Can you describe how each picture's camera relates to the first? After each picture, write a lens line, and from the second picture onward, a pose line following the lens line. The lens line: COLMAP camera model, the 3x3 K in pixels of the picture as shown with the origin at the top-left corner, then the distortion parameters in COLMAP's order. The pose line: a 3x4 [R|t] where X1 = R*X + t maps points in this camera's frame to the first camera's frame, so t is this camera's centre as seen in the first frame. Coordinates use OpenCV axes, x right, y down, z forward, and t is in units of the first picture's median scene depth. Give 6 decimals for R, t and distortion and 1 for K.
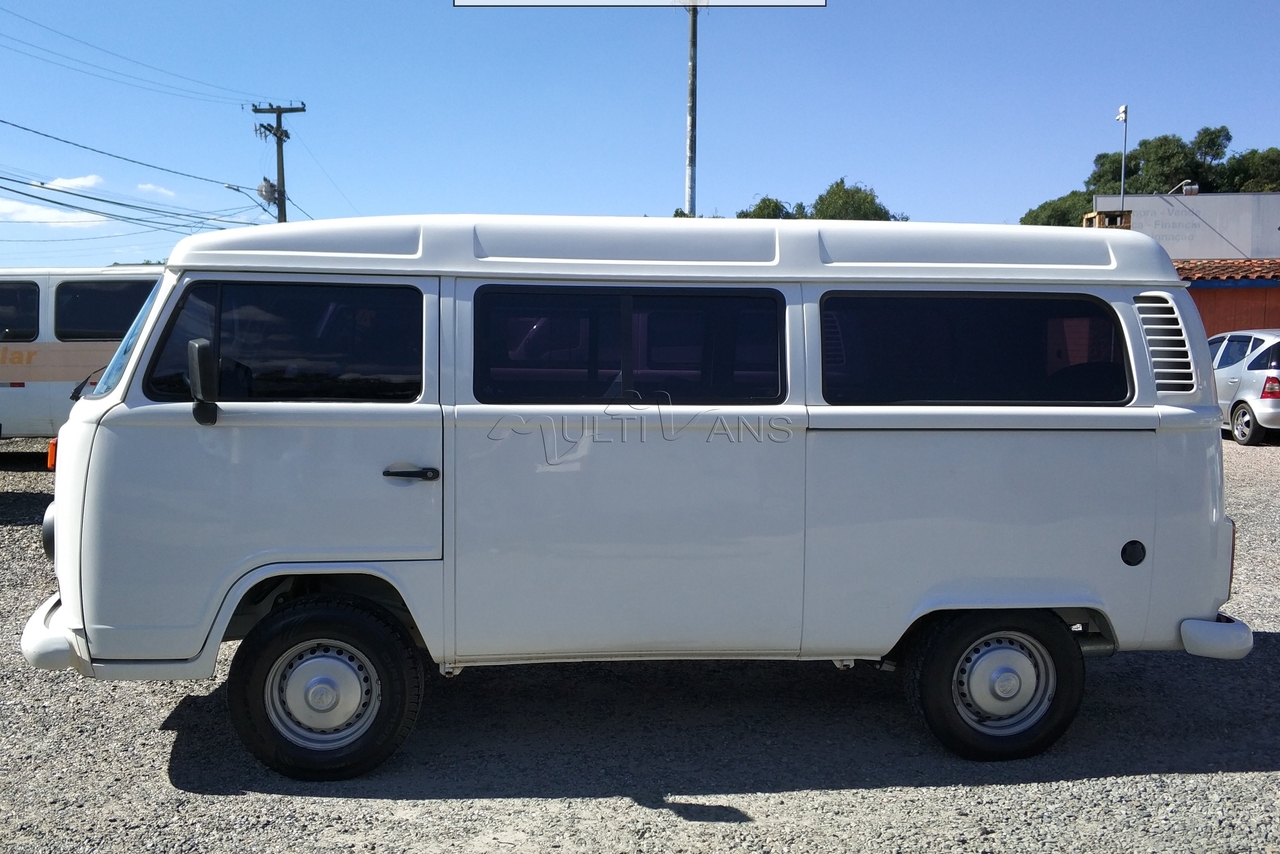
lens RADIAL K [[997.8, 0, 620.1], [0, 997.8, 426.6], [0, 0, 1]] dist [-0.001456, -0.001078]
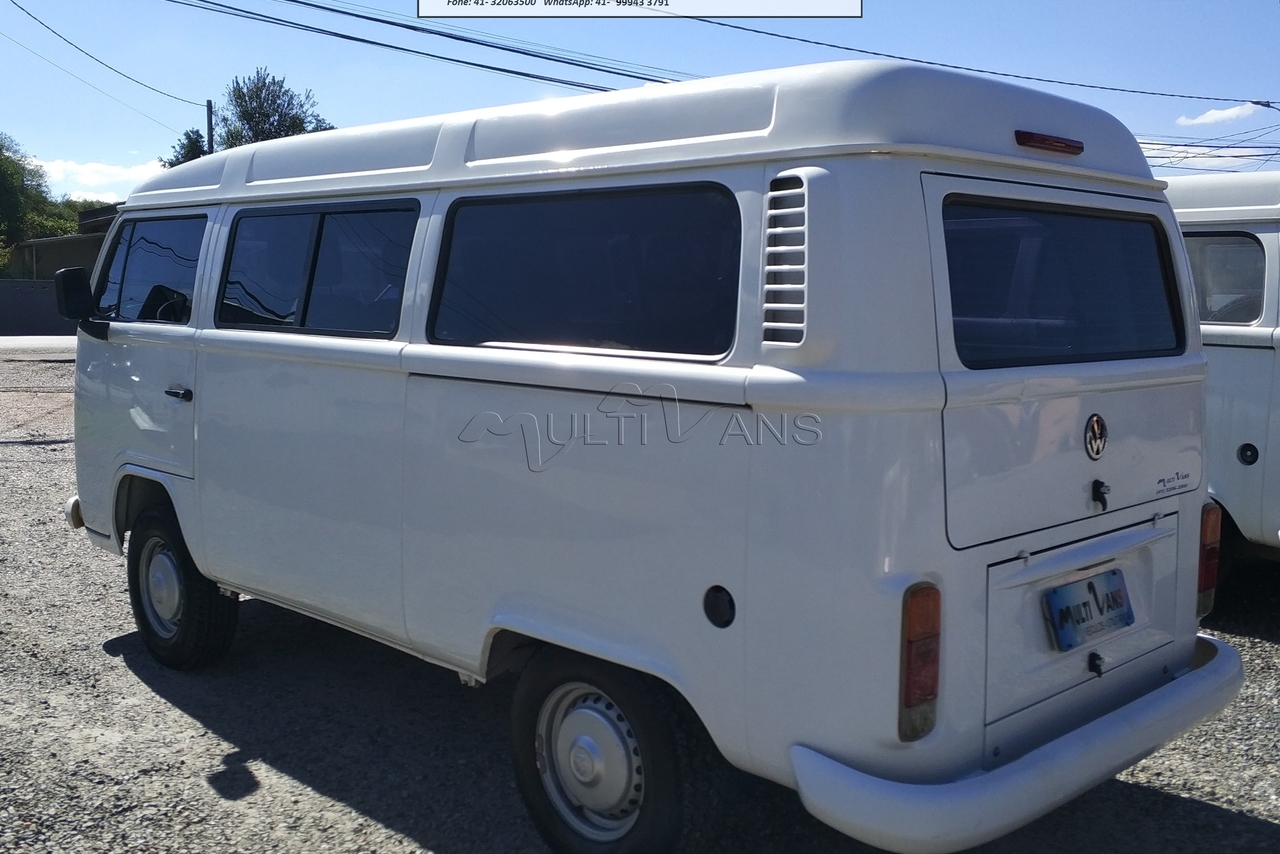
lens RADIAL K [[1259.7, 0, 638.9], [0, 1259.7, 409.0], [0, 0, 1]] dist [-0.004102, -0.007684]
pose [[0.659744, 0.074855, -0.747753, 1.047385], [-0.047794, 0.997192, 0.057656, -0.034924], [0.749969, -0.002300, 0.661469, 0.458250]]
